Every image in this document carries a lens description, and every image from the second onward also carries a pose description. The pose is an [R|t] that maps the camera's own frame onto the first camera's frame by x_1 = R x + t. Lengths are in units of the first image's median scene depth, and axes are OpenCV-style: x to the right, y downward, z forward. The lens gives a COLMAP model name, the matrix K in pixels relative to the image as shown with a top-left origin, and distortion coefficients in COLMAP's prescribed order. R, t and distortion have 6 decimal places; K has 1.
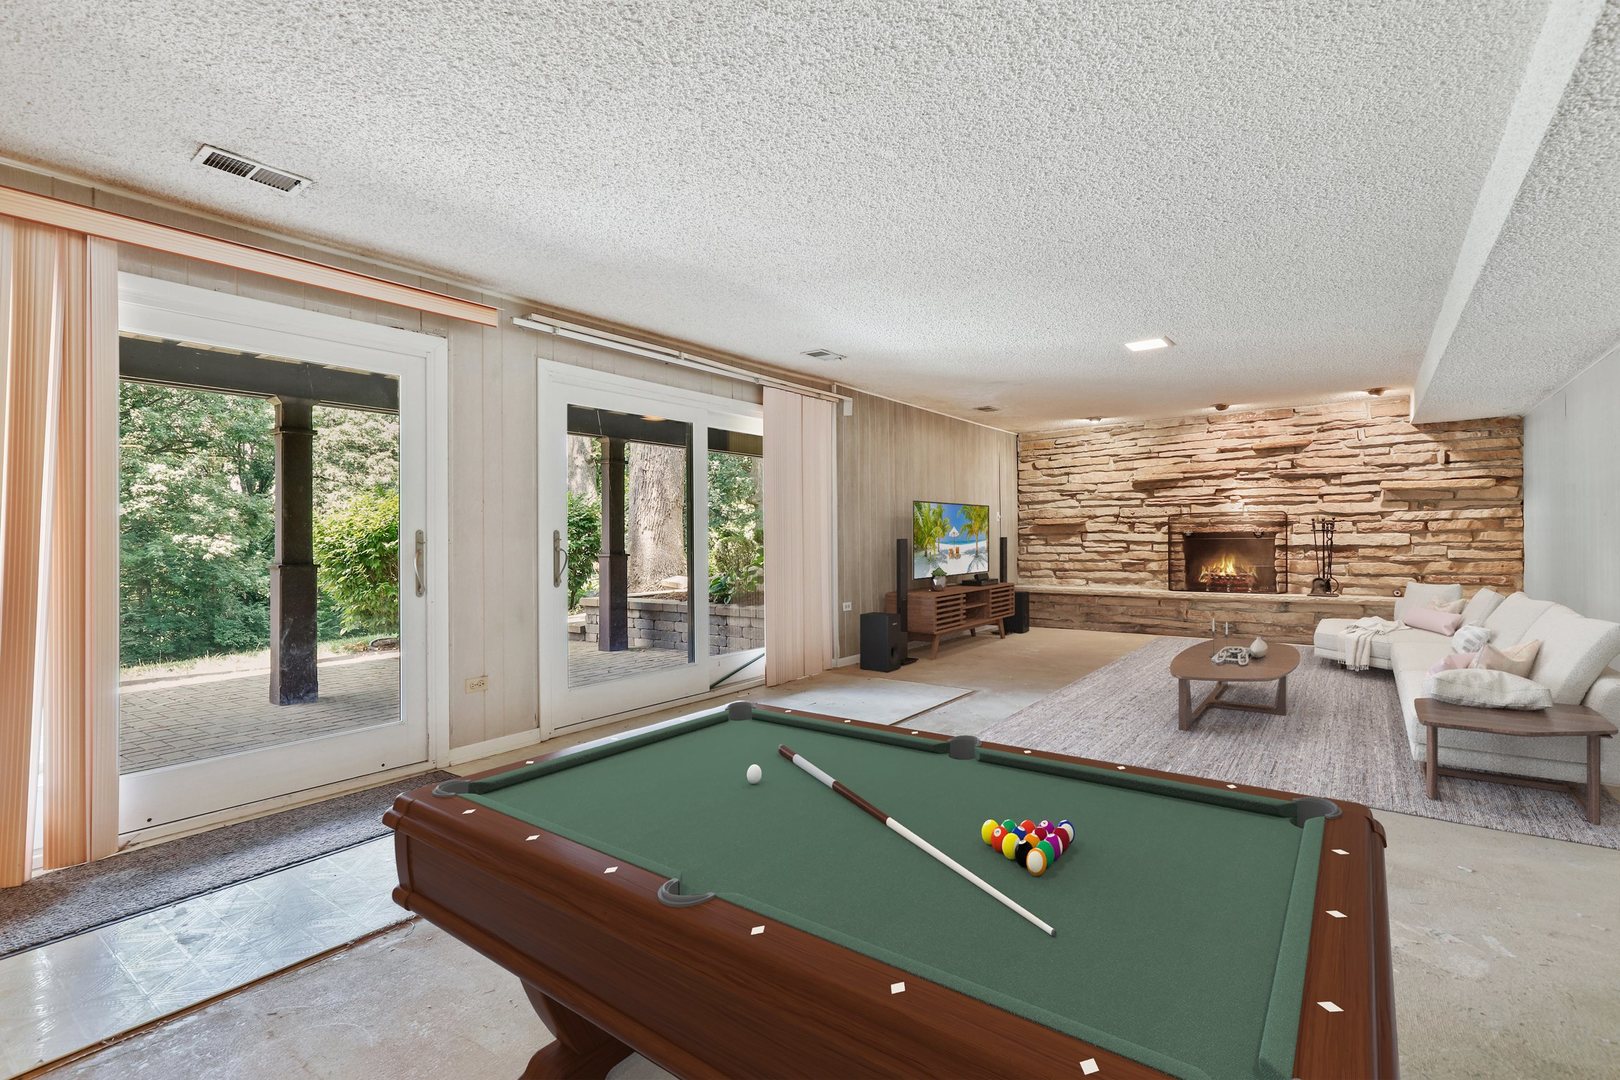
lens RADIAL K [[741.4, 0, 822.1], [0, 741.4, 532.2], [0, 0, 1]] dist [-0.003151, 0.001754]
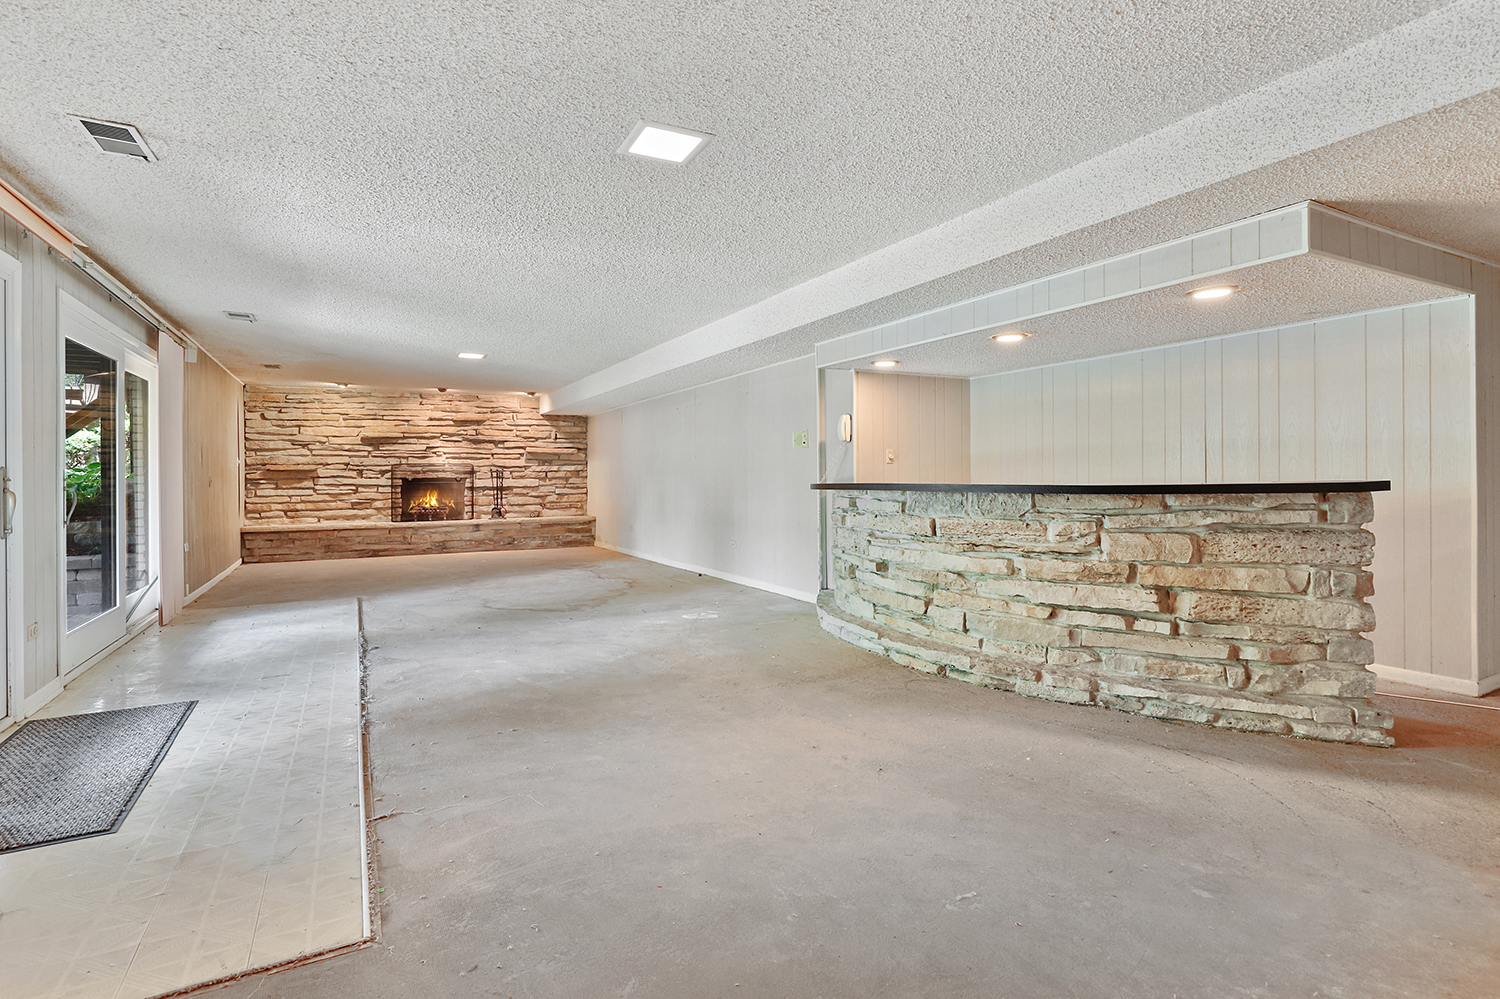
lens RADIAL K [[686.5, 0, 740.4], [0, 686.5, 488.4], [0, 0, 1]] dist [-0.003151, 0.001754]
pose [[0.432805, -0.007716, 0.901455, -0.361072], [-0.003635, 0.999940, 0.010304, 0.004258], [-0.901480, -0.007737, 0.432751, -0.077507]]
